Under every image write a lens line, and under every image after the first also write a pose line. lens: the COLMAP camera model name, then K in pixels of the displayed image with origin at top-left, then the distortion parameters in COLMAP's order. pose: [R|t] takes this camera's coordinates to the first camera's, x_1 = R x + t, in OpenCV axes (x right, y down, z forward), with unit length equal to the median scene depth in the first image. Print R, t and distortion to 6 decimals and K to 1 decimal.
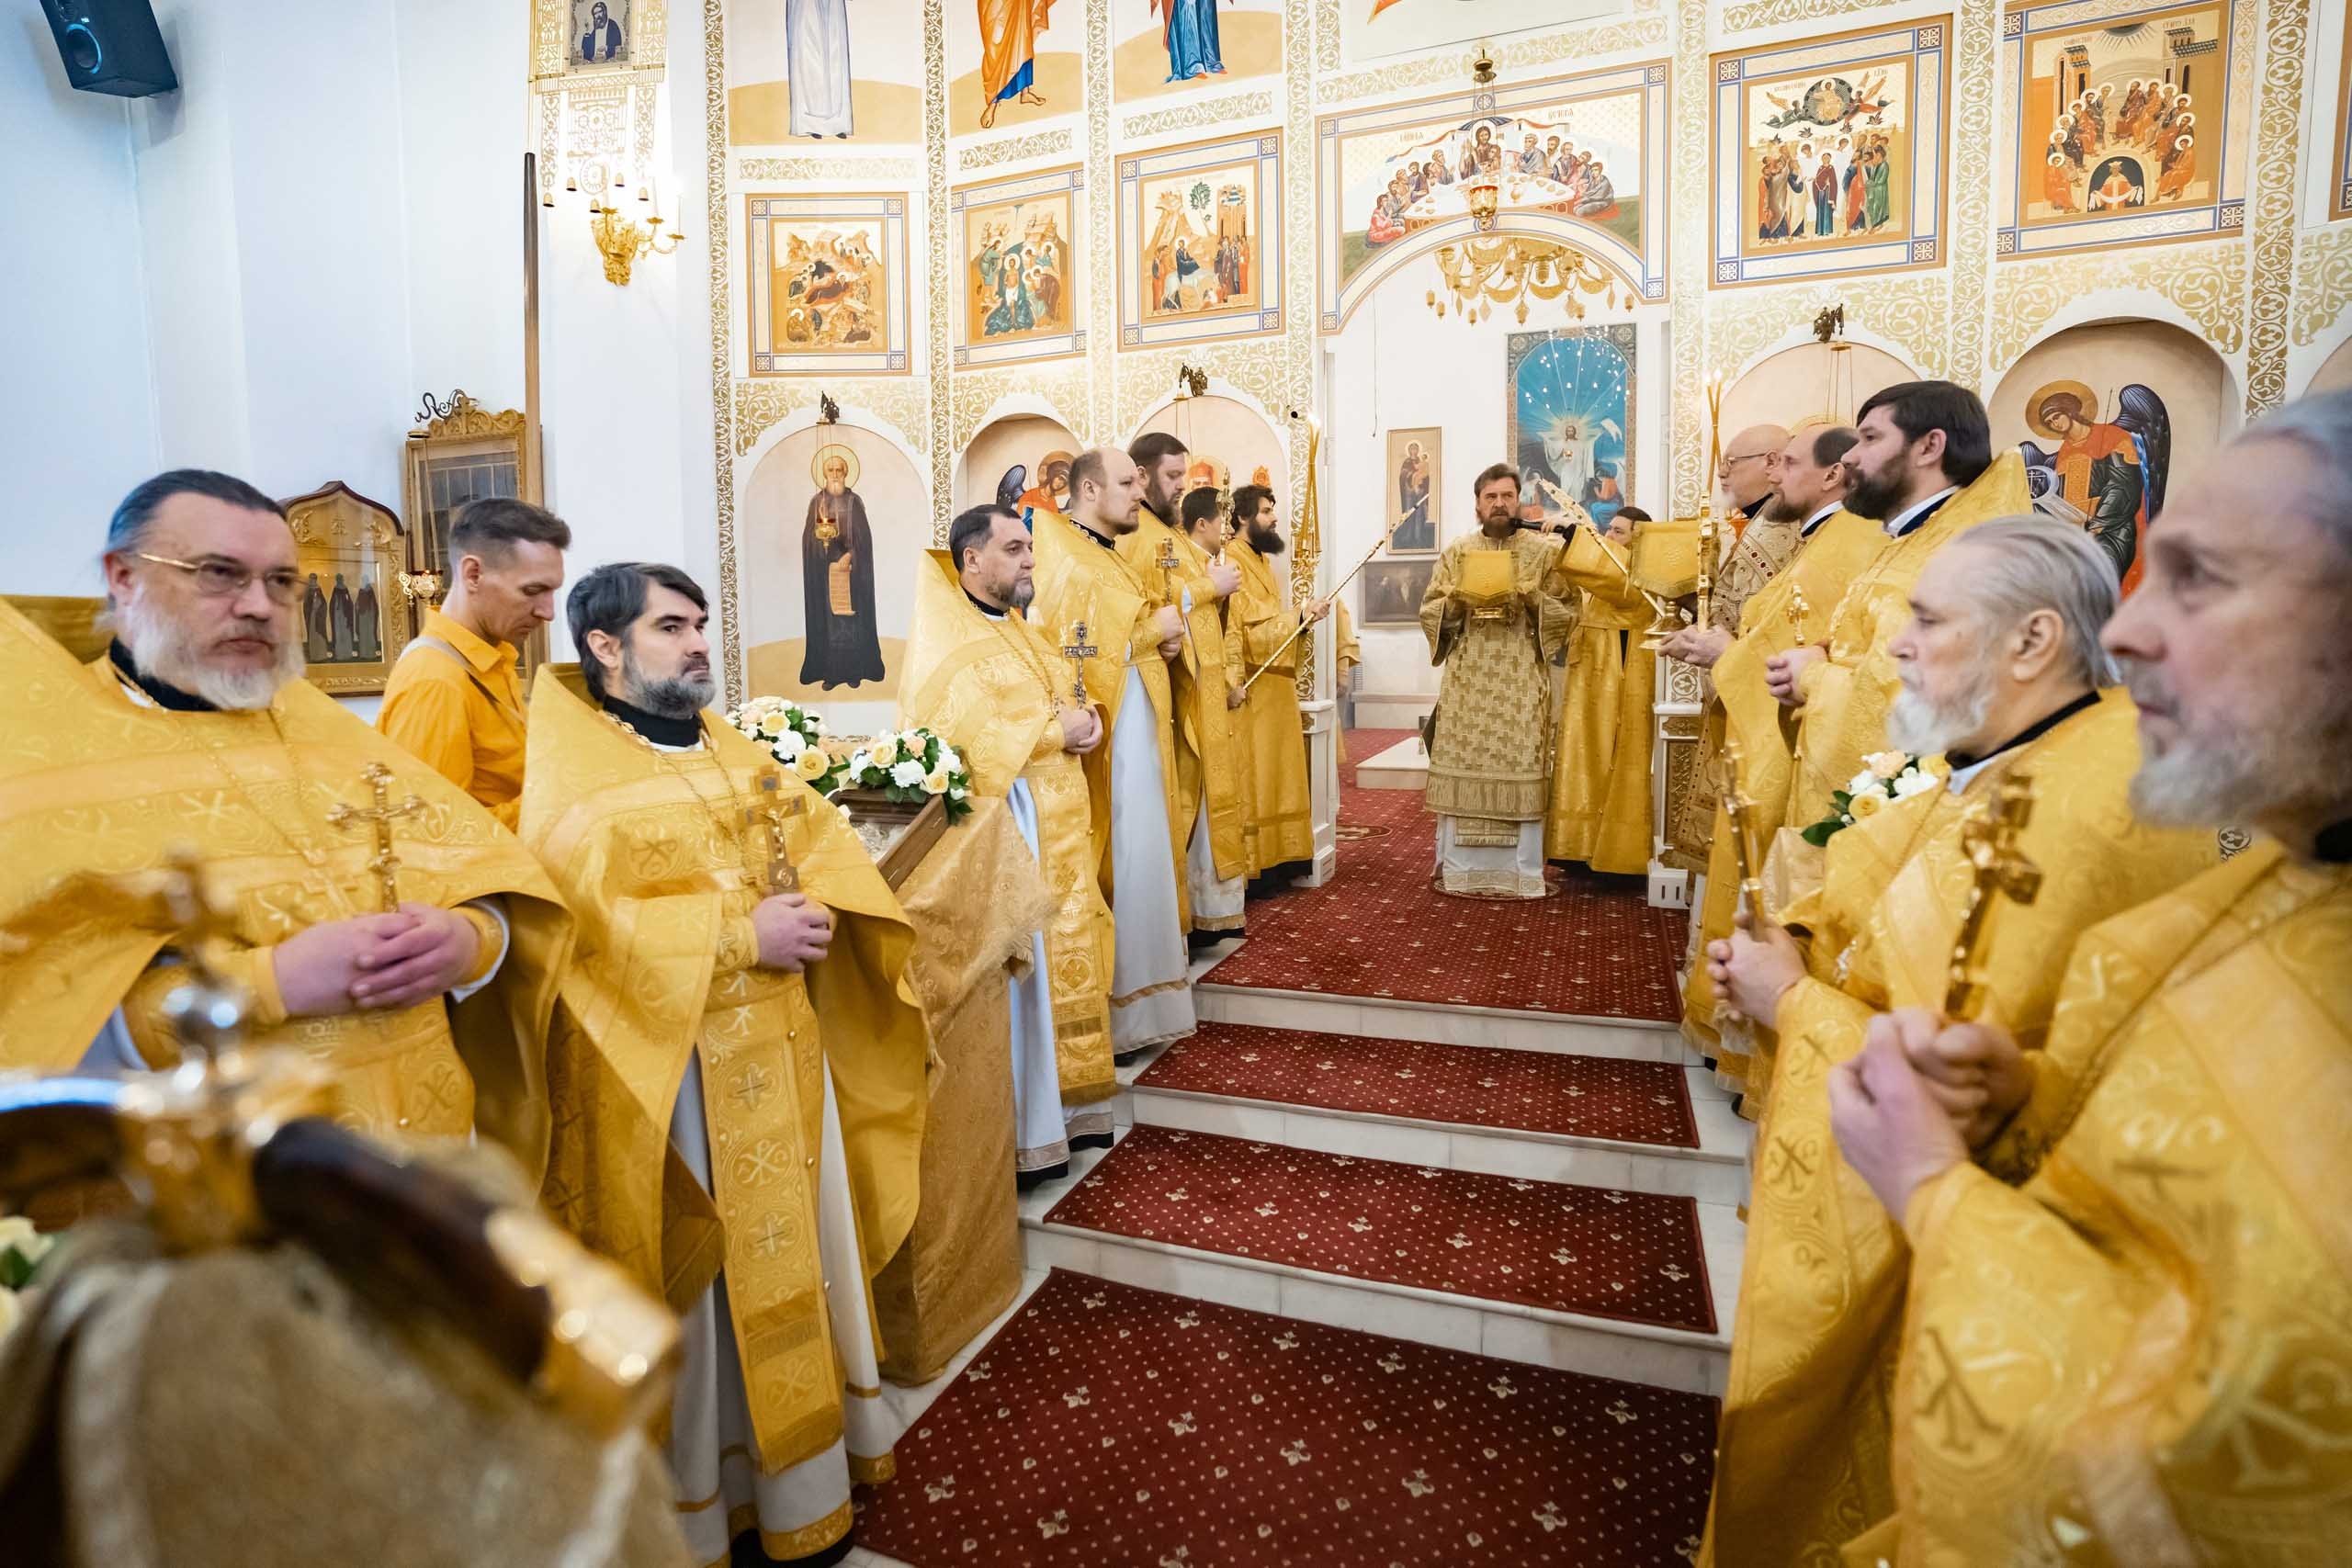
lens RADIAL K [[1158.1, 0, 1153.2], [0, 1158.1, 750.0], [0, 0, 1]] dist [-0.079078, 0.036531]
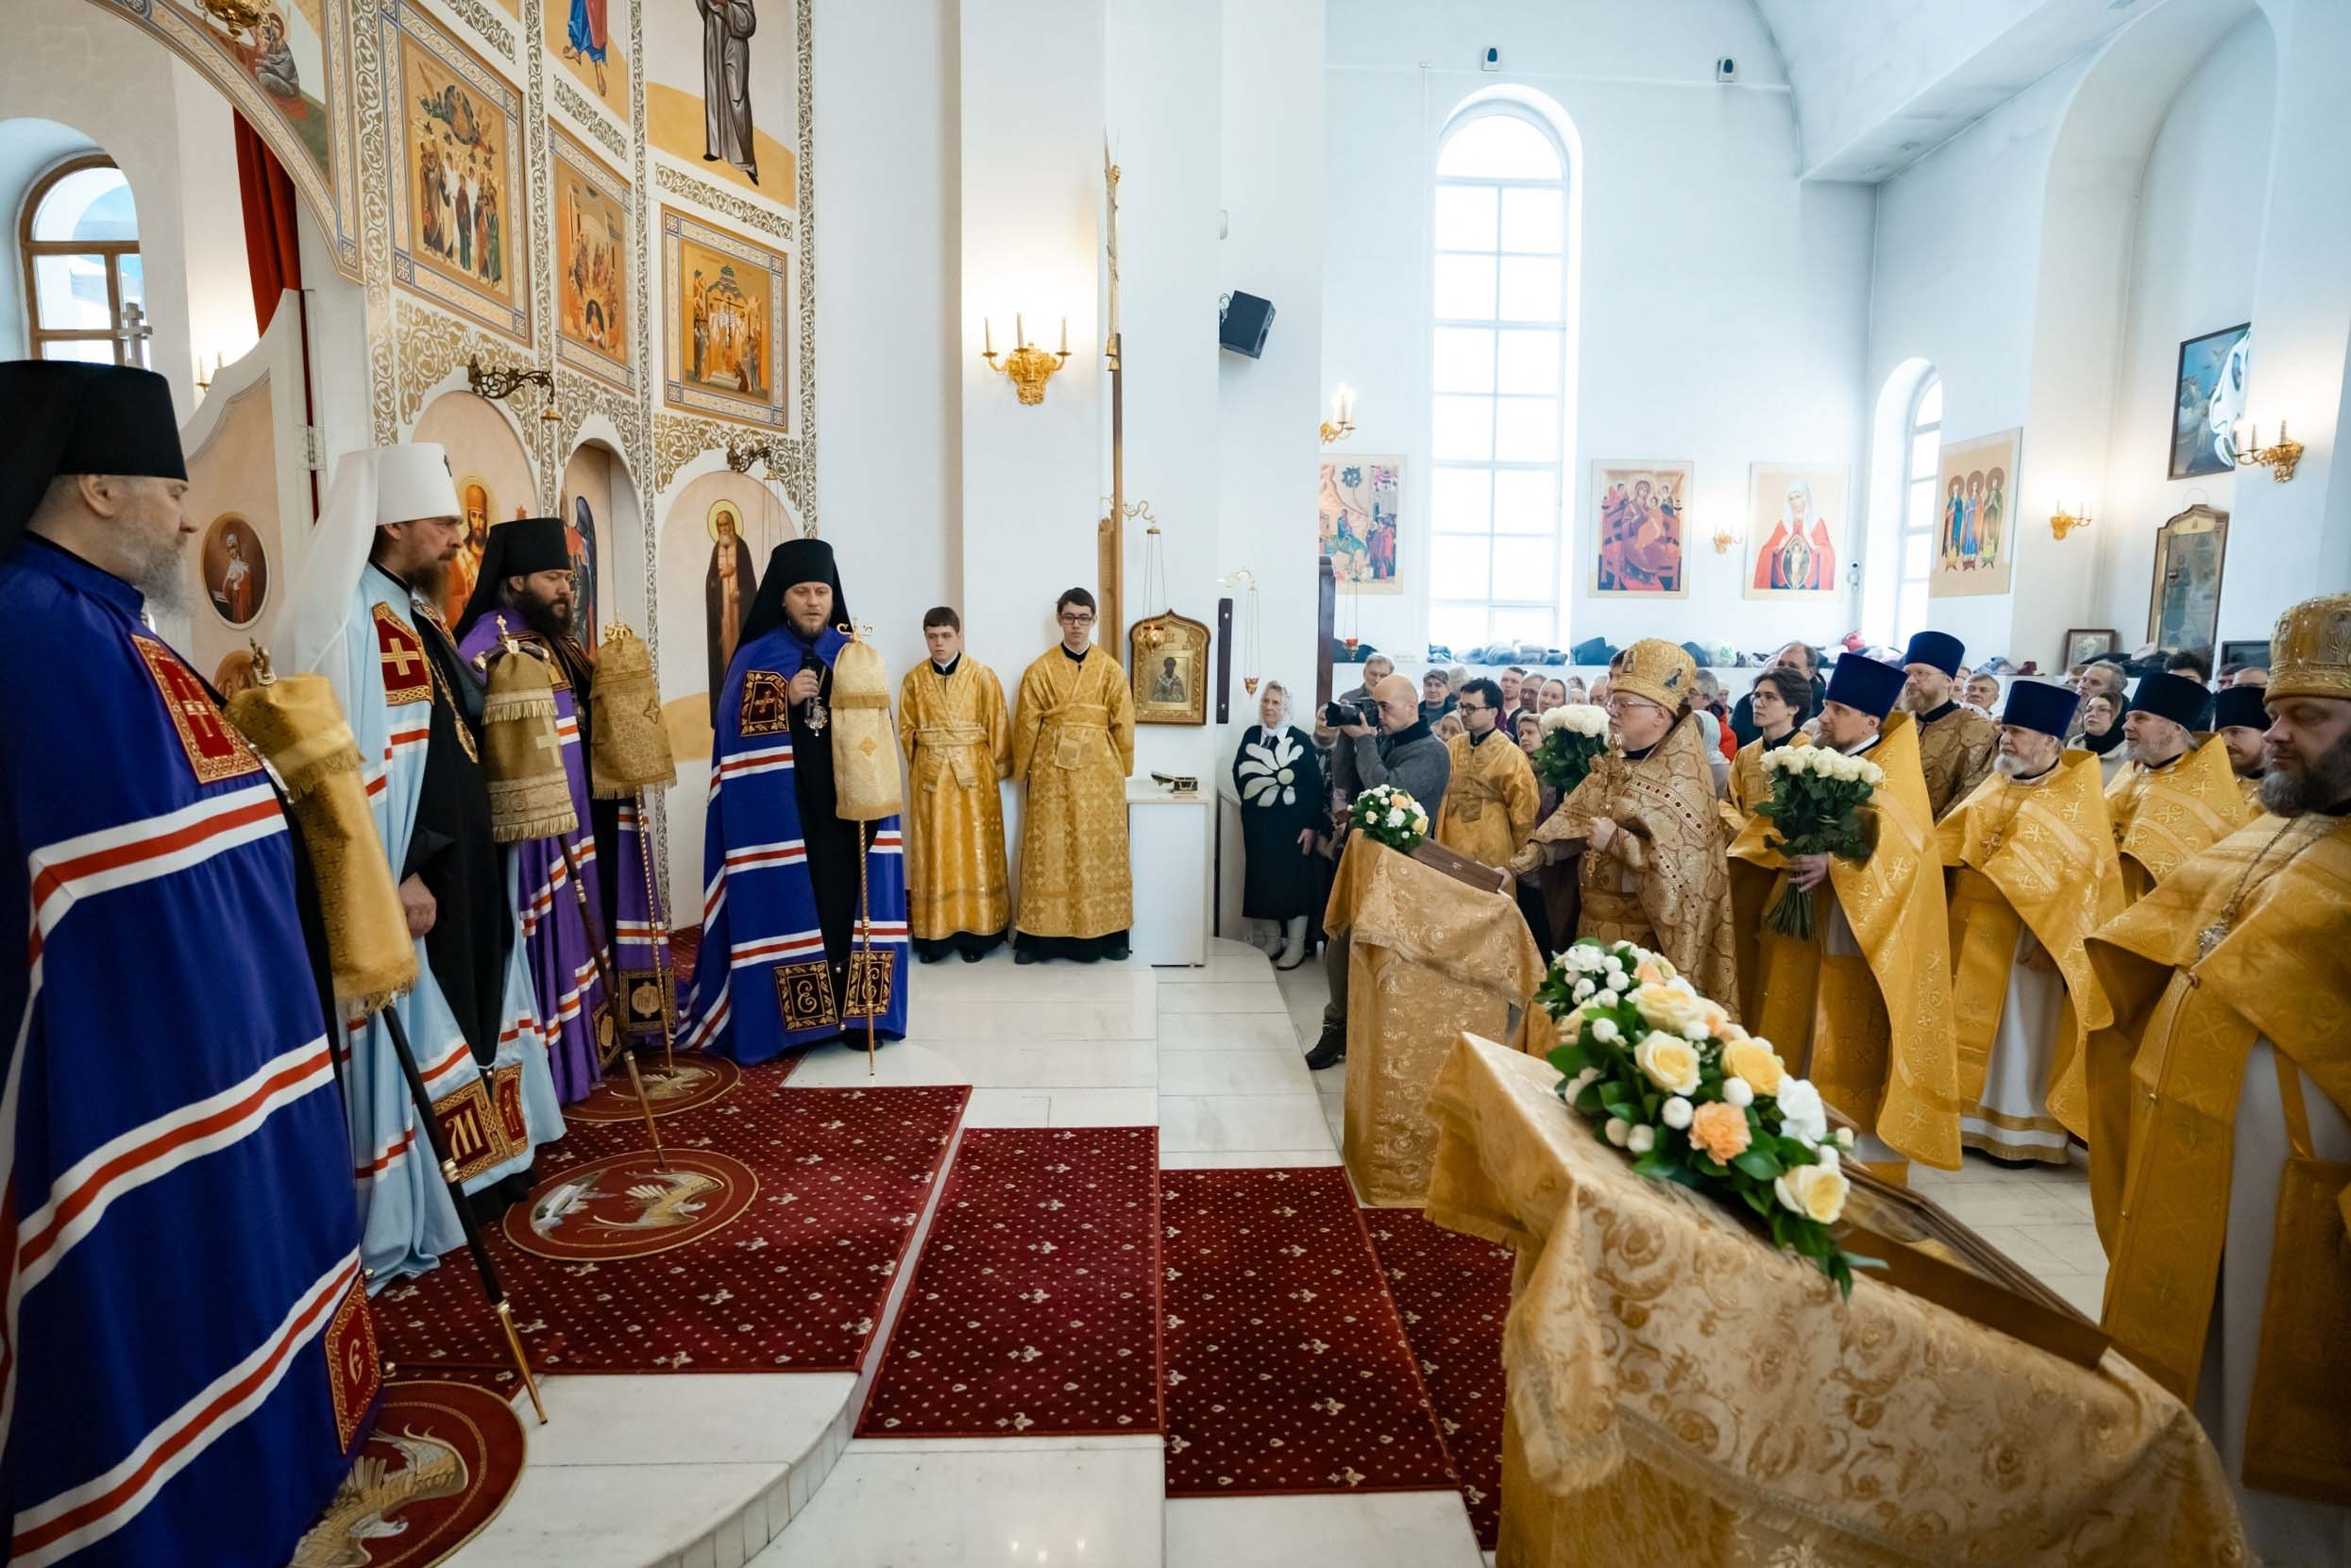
lens RADIAL K [[1186.0, 0, 1165.8], [0, 1186.0, 783.4], [0, 0, 1]] dist [-0.080353, 0.037141]
pose [[-0.376762, -0.097739, 0.921139, -0.448208], [0.084121, 0.986699, 0.139102, -0.139195], [-0.922482, 0.129896, -0.363529, 0.844163]]
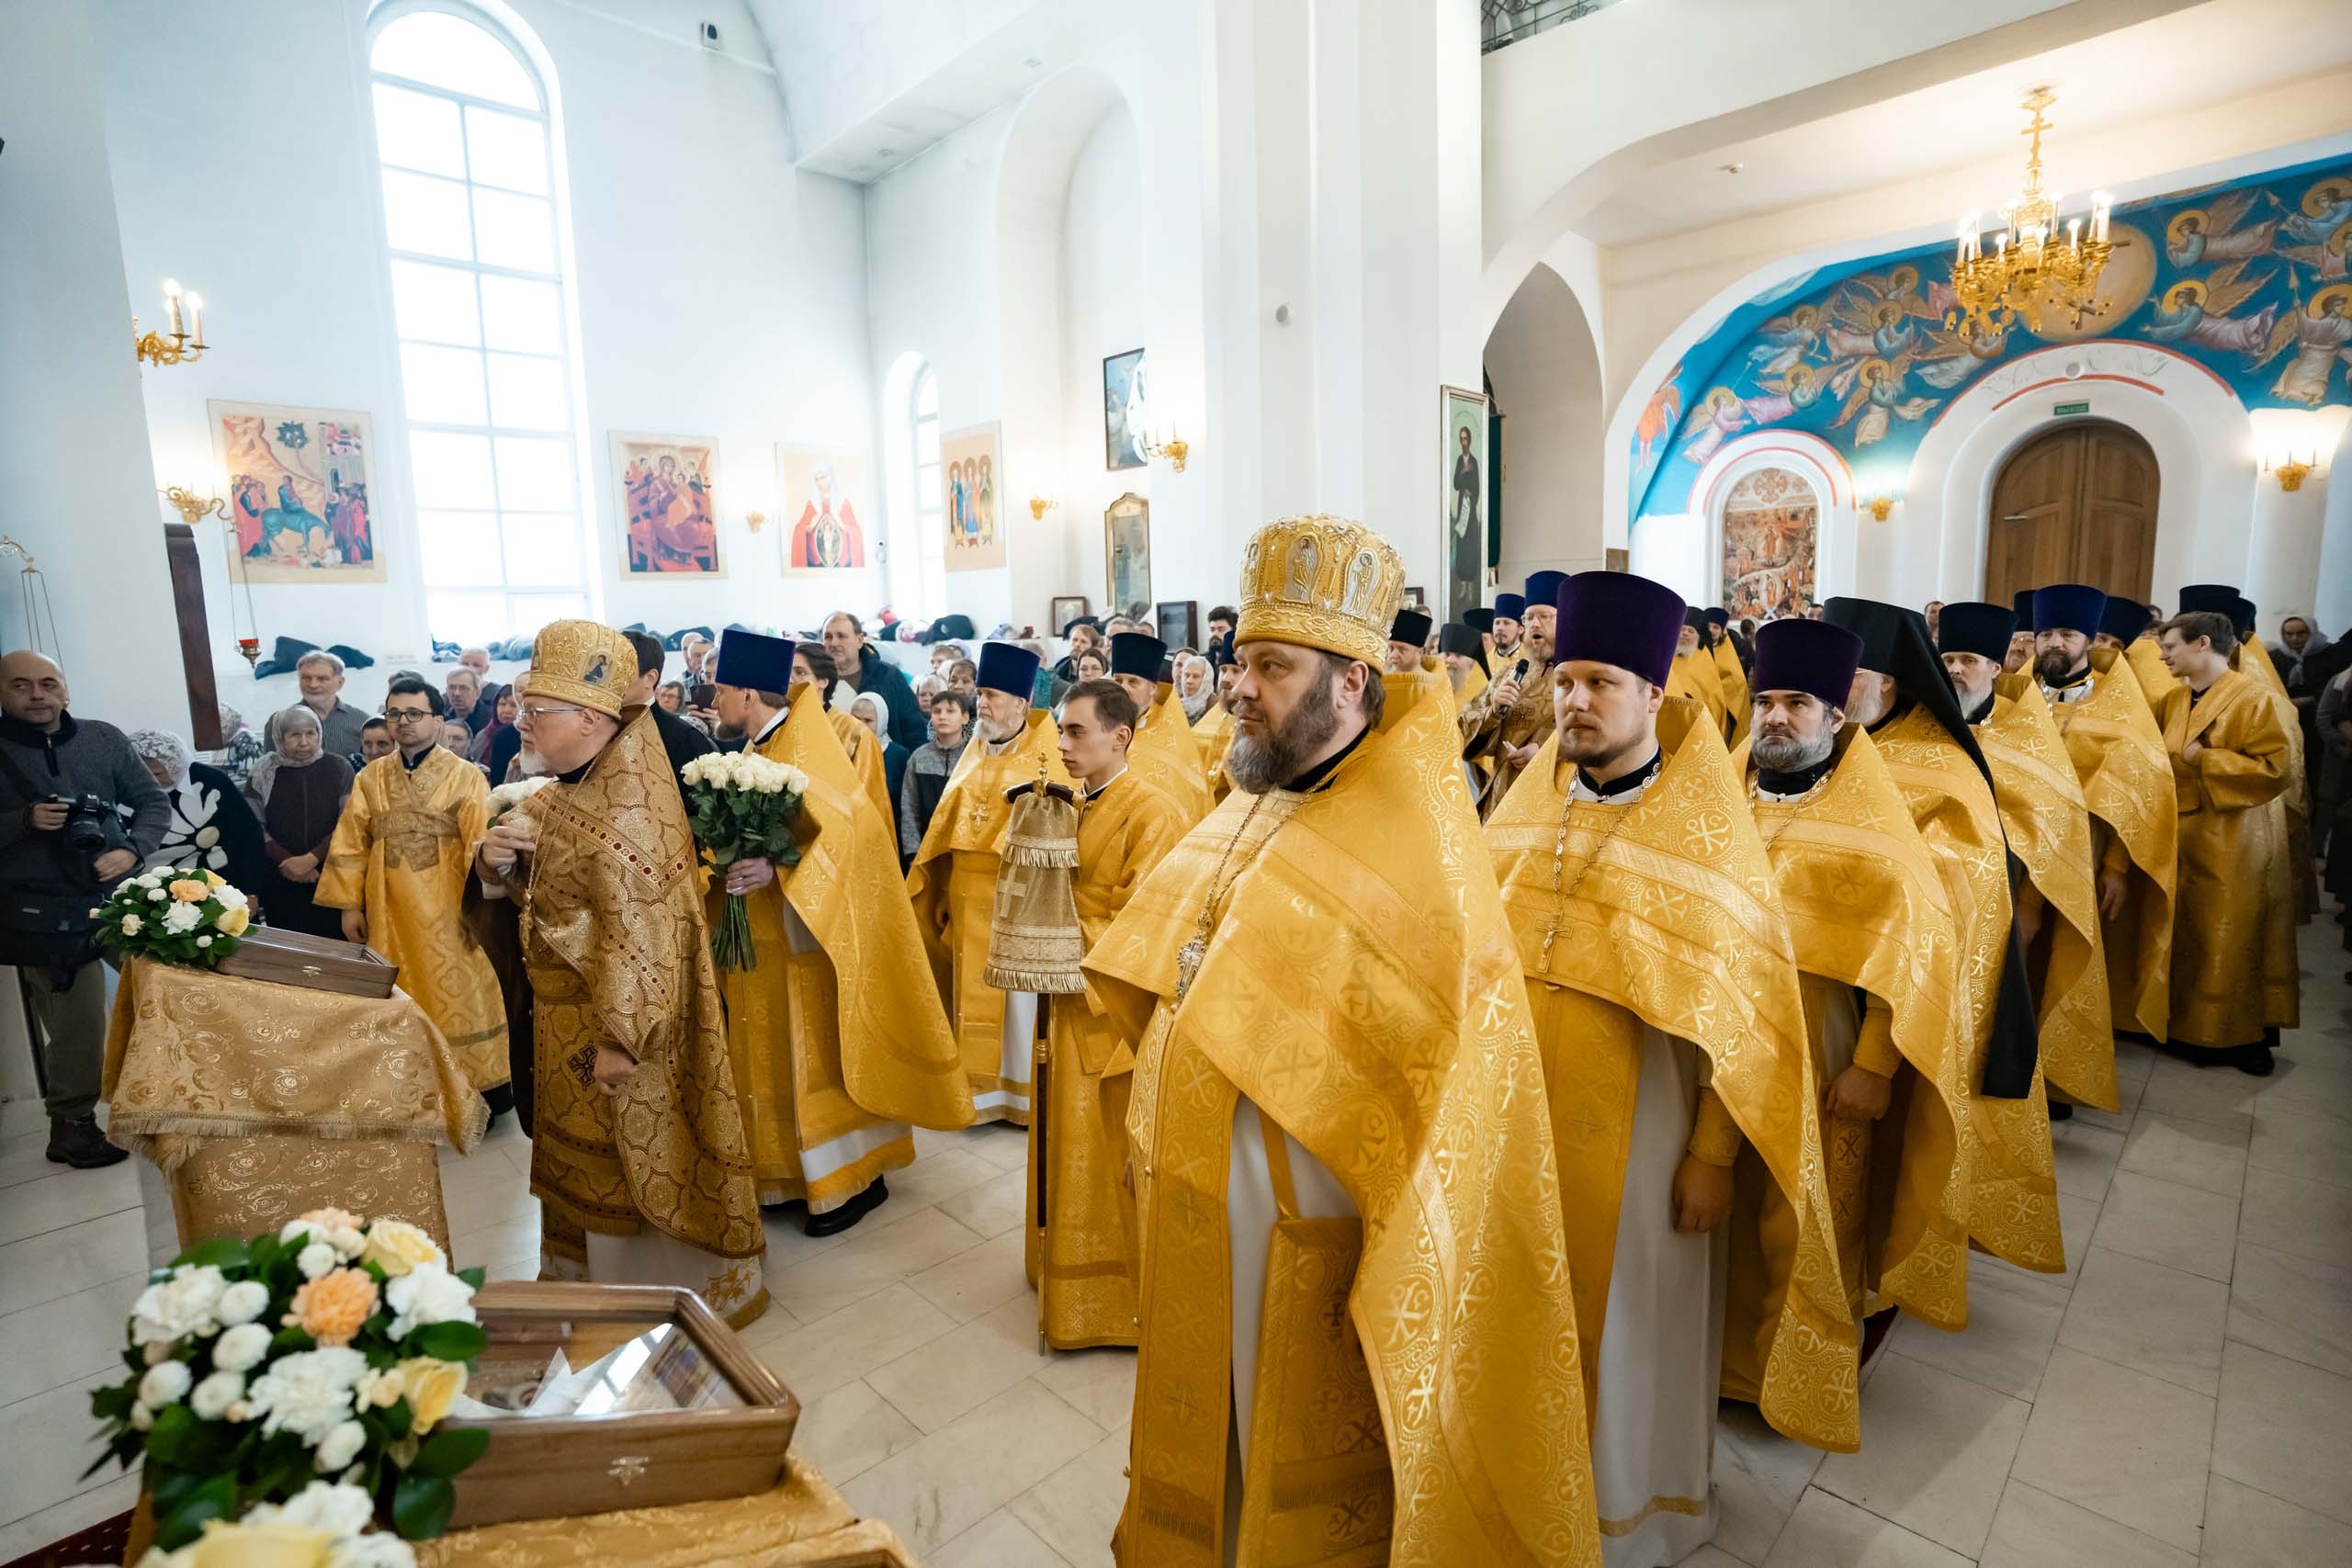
lens RADIAL K [[1136.4, 0, 1176.0], [0, 1136.4, 789.7], [0, 0, 1]] dist [-0.082910, 0.031960]
pose [[-0.910885, -0.022396, 0.412053, -0.334163], [0.078882, 0.970664, 0.227134, -0.113099], [-0.405052, 0.239396, -0.882396, 0.595908]]
